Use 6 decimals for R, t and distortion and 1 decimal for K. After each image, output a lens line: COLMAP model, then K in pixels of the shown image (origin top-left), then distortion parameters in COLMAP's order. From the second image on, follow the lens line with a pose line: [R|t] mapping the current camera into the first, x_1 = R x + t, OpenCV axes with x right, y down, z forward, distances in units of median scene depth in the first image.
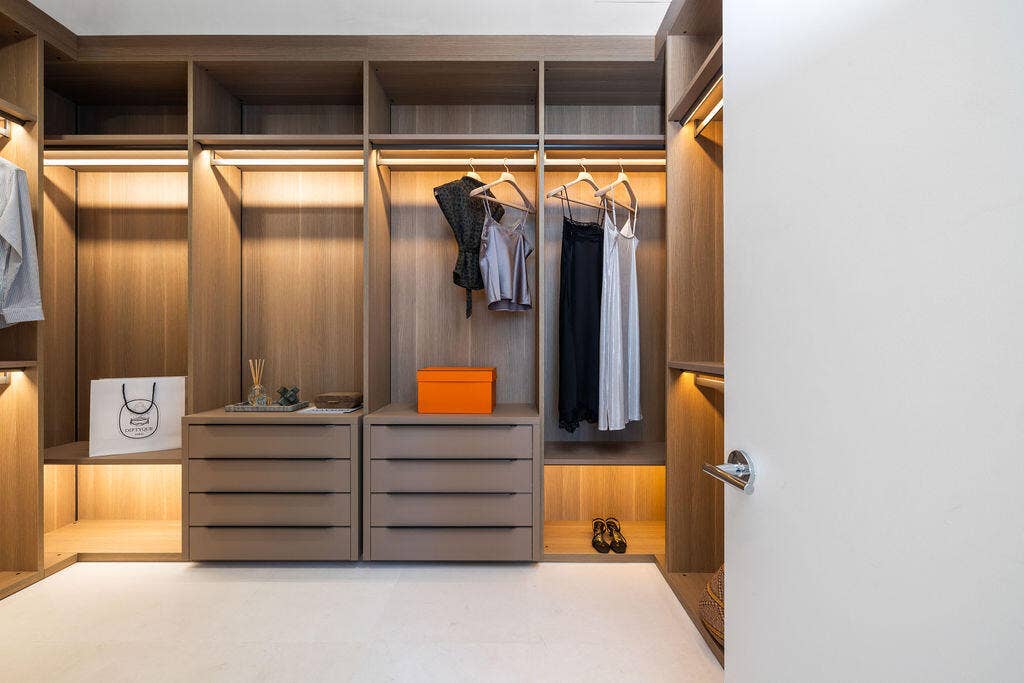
lens RADIAL K [[431.5, 0, 513.9], [0, 431.5, 343.2], [0, 0, 1]] dist [-0.000717, 0.000572]
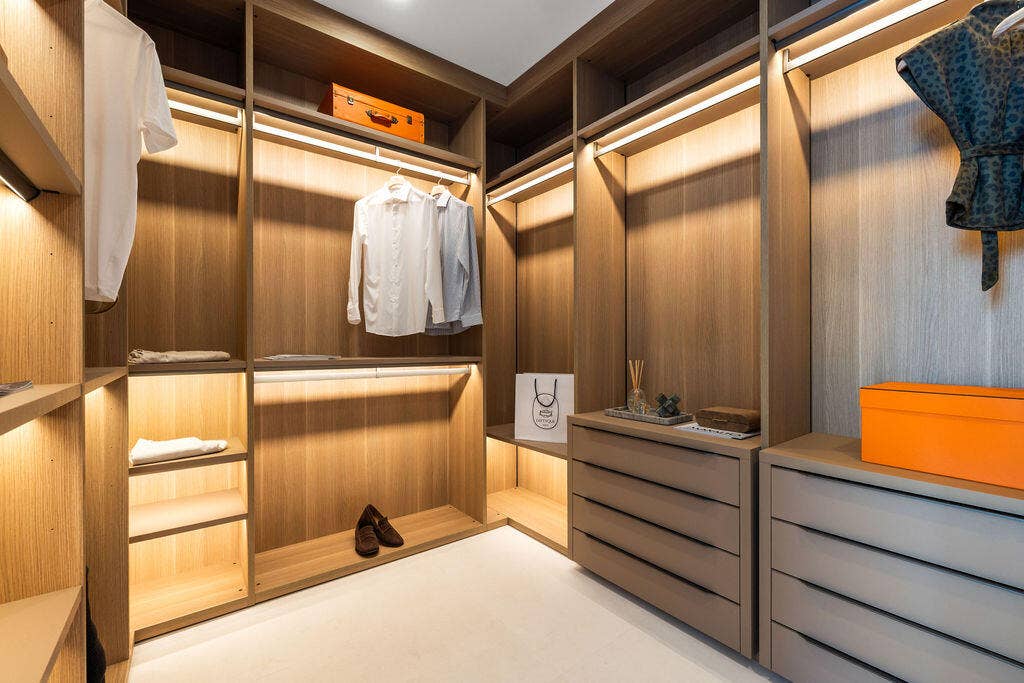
lens RADIAL K [[431.5, 0, 513.9], [0, 431.5, 343.2], [0, 0, 1]] dist [-0.000717, 0.000572]
pose [[0.609623, -0.001335, -0.792691, -0.045756], [0.004096, 0.999991, 0.001466, 0.000167], [0.792681, -0.004140, 0.609622, 0.269377]]
